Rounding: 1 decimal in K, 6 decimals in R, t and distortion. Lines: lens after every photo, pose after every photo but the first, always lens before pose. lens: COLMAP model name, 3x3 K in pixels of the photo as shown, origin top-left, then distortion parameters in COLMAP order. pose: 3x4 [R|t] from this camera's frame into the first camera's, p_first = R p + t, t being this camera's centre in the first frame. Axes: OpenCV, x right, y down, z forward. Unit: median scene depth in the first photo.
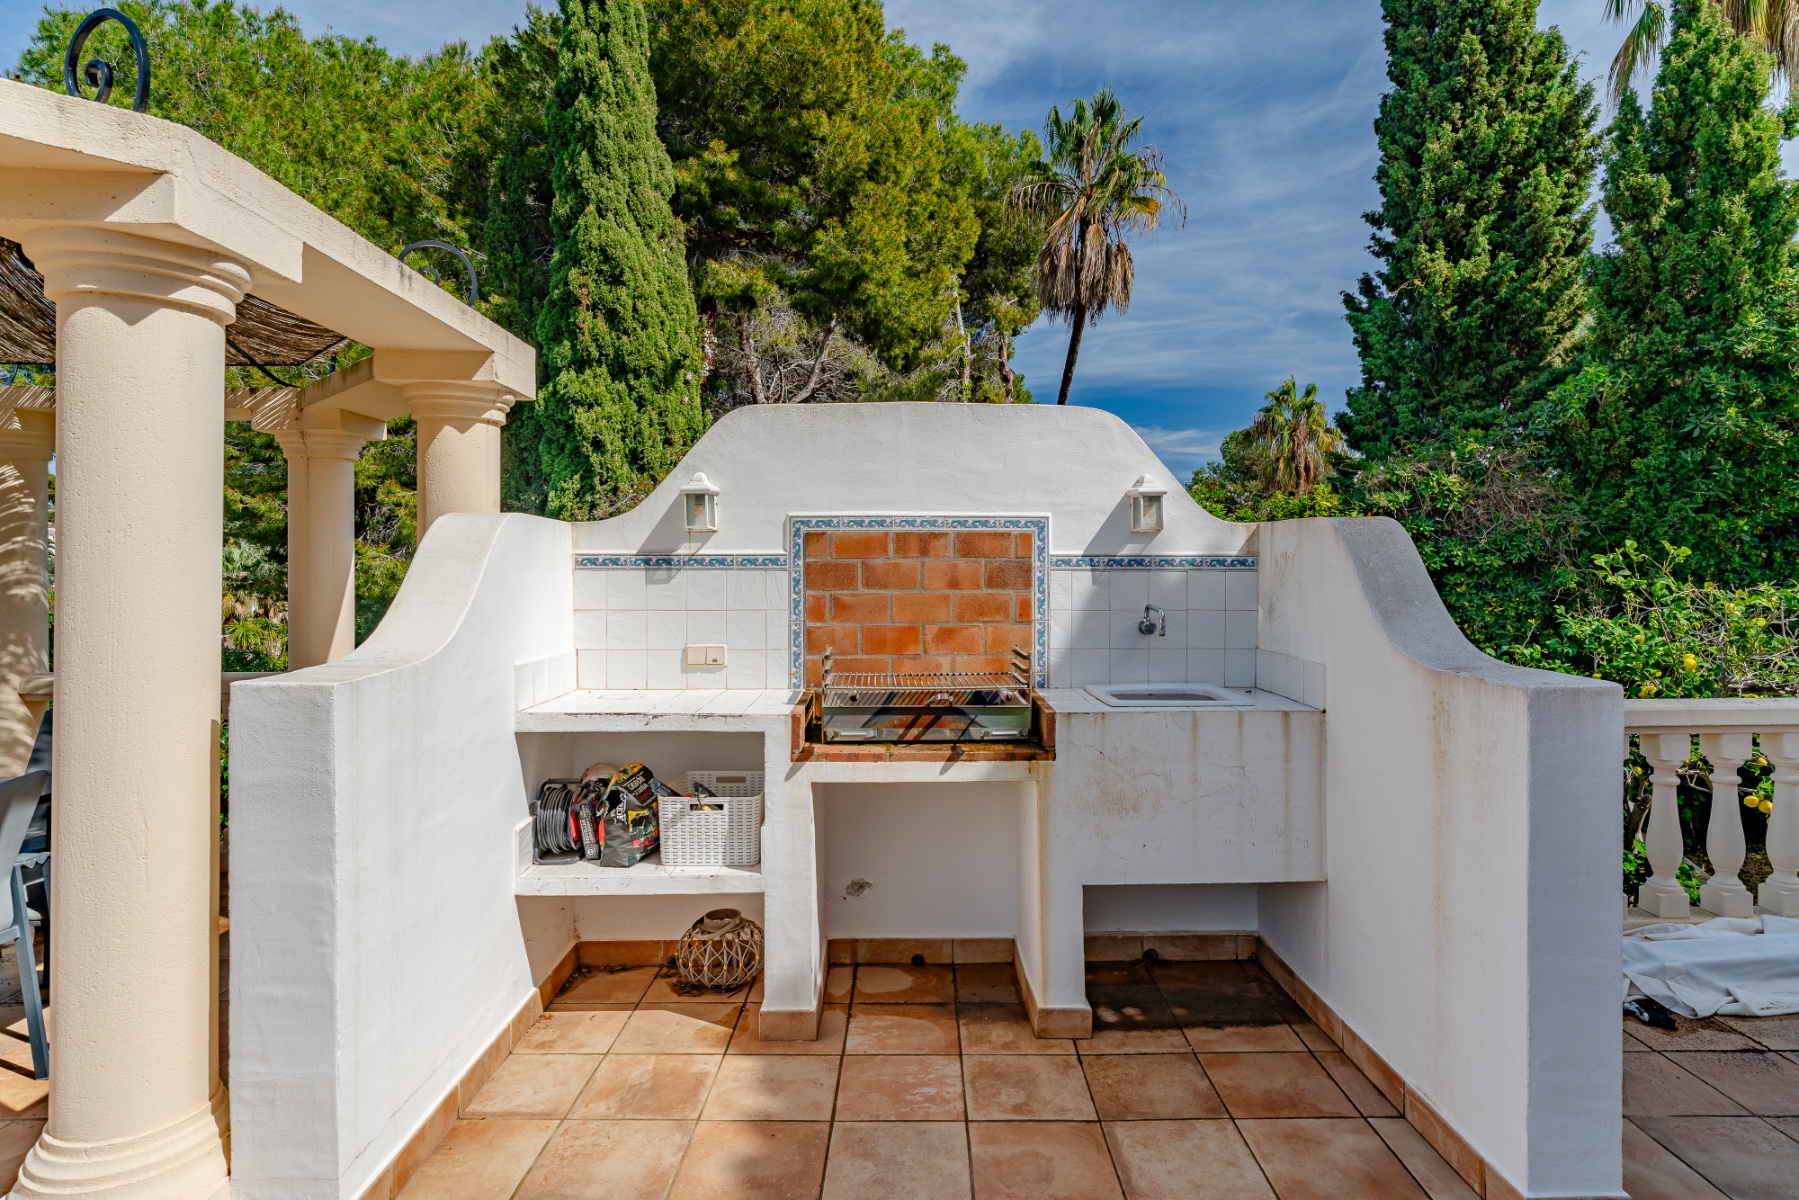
lens RADIAL K [[1003.4, 0, 903.9], [0, 1003.4, 560.2], [0, 0, 1]] dist [-0.002247, 0.000085]
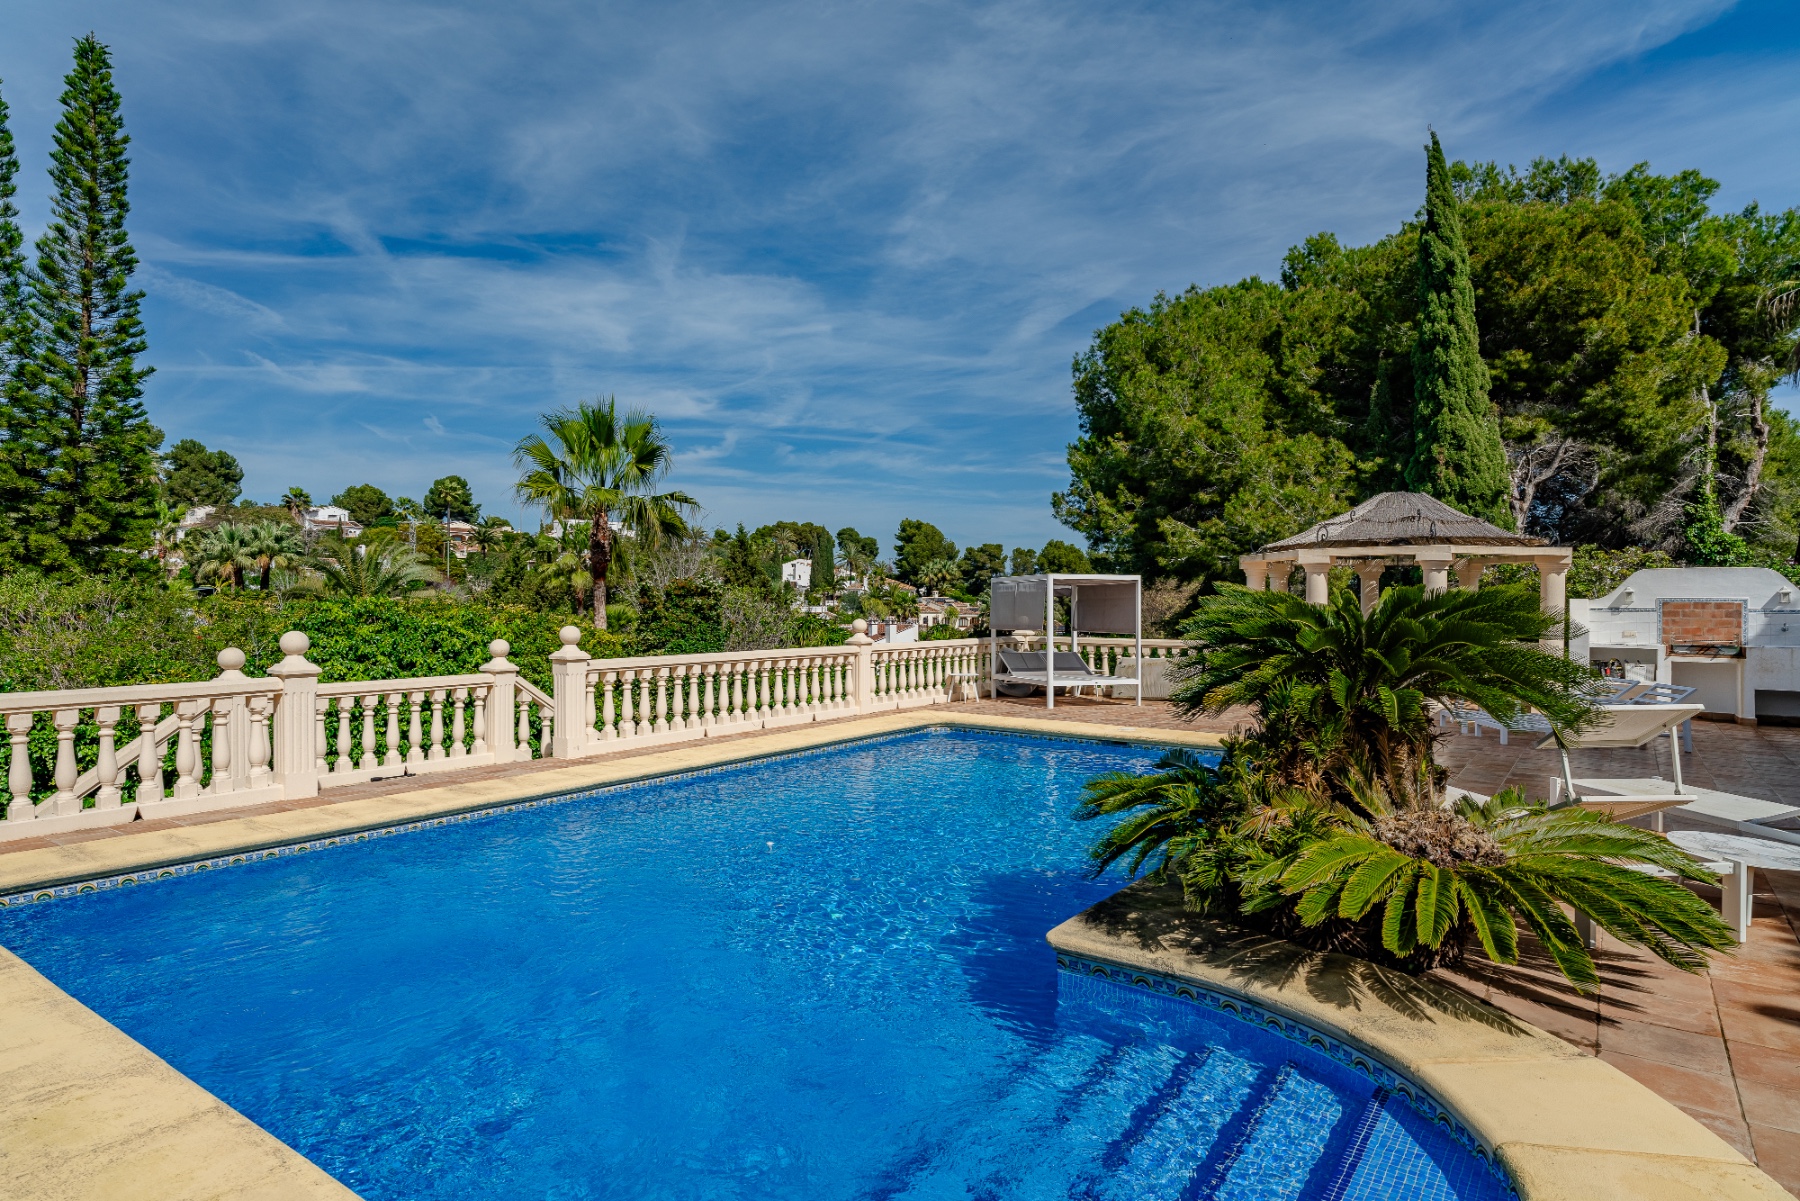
lens RADIAL K [[1013.9, 0, 873.8], [0, 1013.9, 594.2], [0, 0, 1]] dist [0.019184, 0.001466]
pose [[0.815326, 0.005026, -0.578980, -0.081102], [-0.002906, 0.999985, 0.004588, -0.019262], [0.578995, -0.002058, 0.815329, -1.116214]]
